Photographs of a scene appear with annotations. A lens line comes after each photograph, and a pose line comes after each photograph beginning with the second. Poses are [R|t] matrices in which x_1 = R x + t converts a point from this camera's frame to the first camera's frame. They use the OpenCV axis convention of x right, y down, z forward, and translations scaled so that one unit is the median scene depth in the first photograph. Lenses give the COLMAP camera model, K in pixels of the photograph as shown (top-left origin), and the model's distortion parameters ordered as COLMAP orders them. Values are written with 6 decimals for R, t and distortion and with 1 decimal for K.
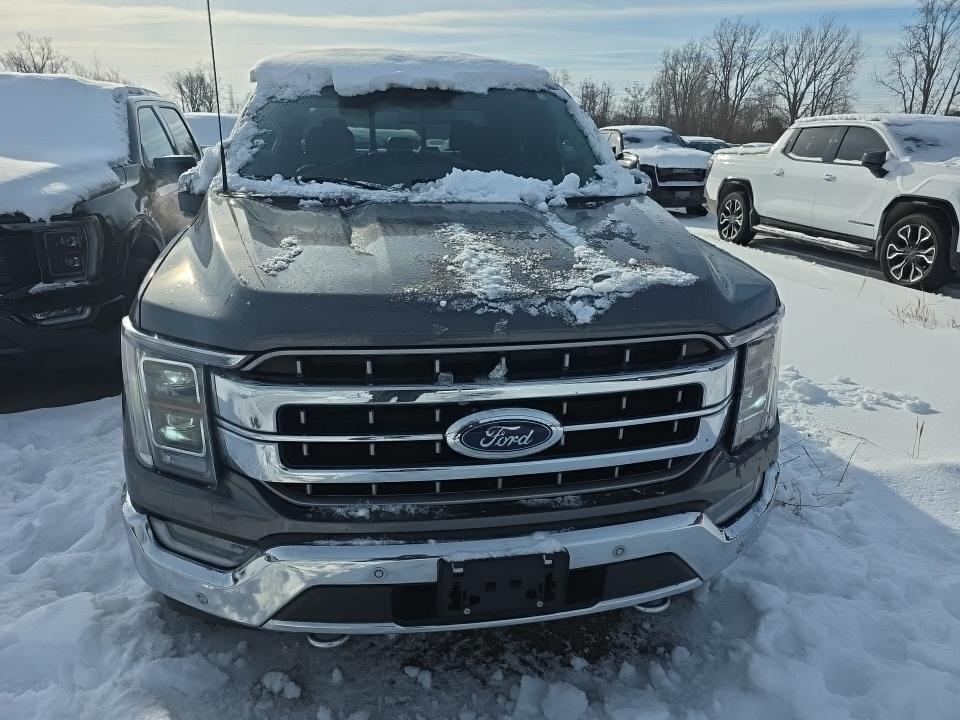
lens RADIAL K [[645.8, 0, 473.4], [0, 645.8, 361.2], [0, 0, 1]] dist [0.039703, -0.034227]
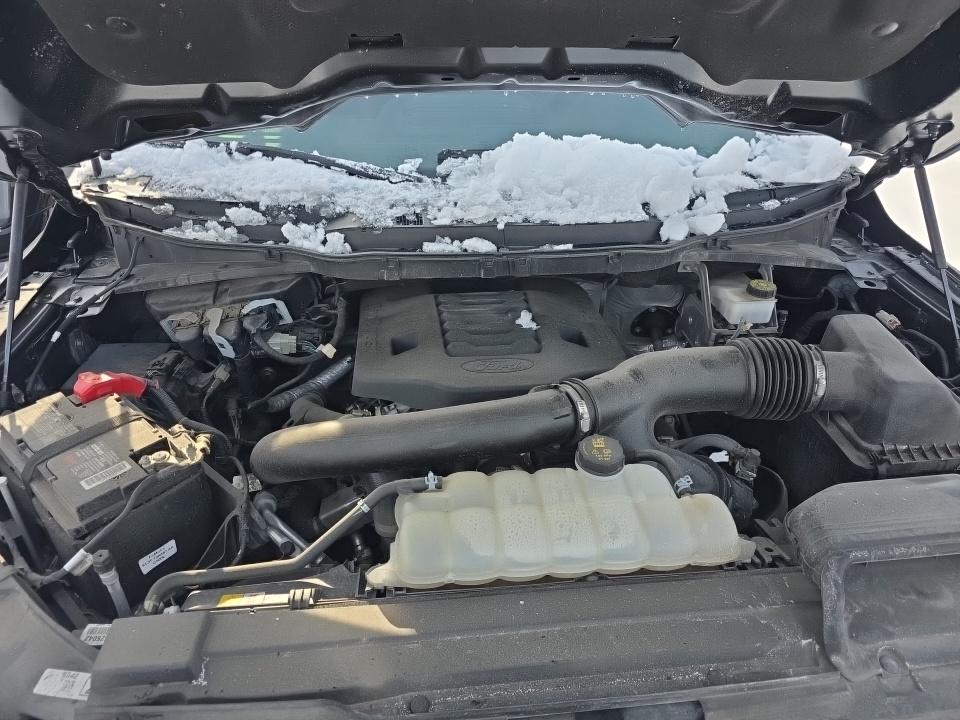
lens RADIAL K [[645.8, 0, 484.6], [0, 645.8, 360.6], [0, 0, 1]] dist [0.039703, -0.034227]
pose [[0.998110, 0.031589, -0.052709, -0.022133], [-0.017995, 0.970405, 0.240814, -0.243949], [0.058756, -0.239410, 0.969139, 0.440046]]
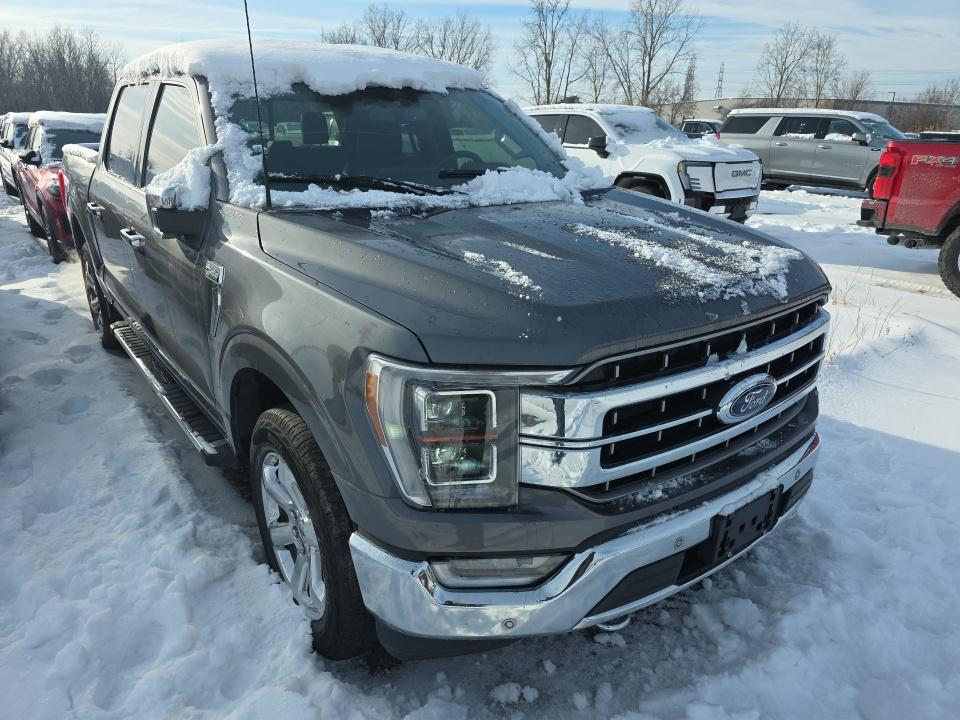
lens RADIAL K [[645.8, 0, 476.8], [0, 645.8, 361.4], [0, 0, 1]] dist [0.039703, -0.034227]
pose [[0.887588, -0.167342, 0.429168, -0.534908], [0.157219, 0.985786, 0.059225, -0.061072], [-0.432979, 0.014906, 0.901281, 0.084458]]
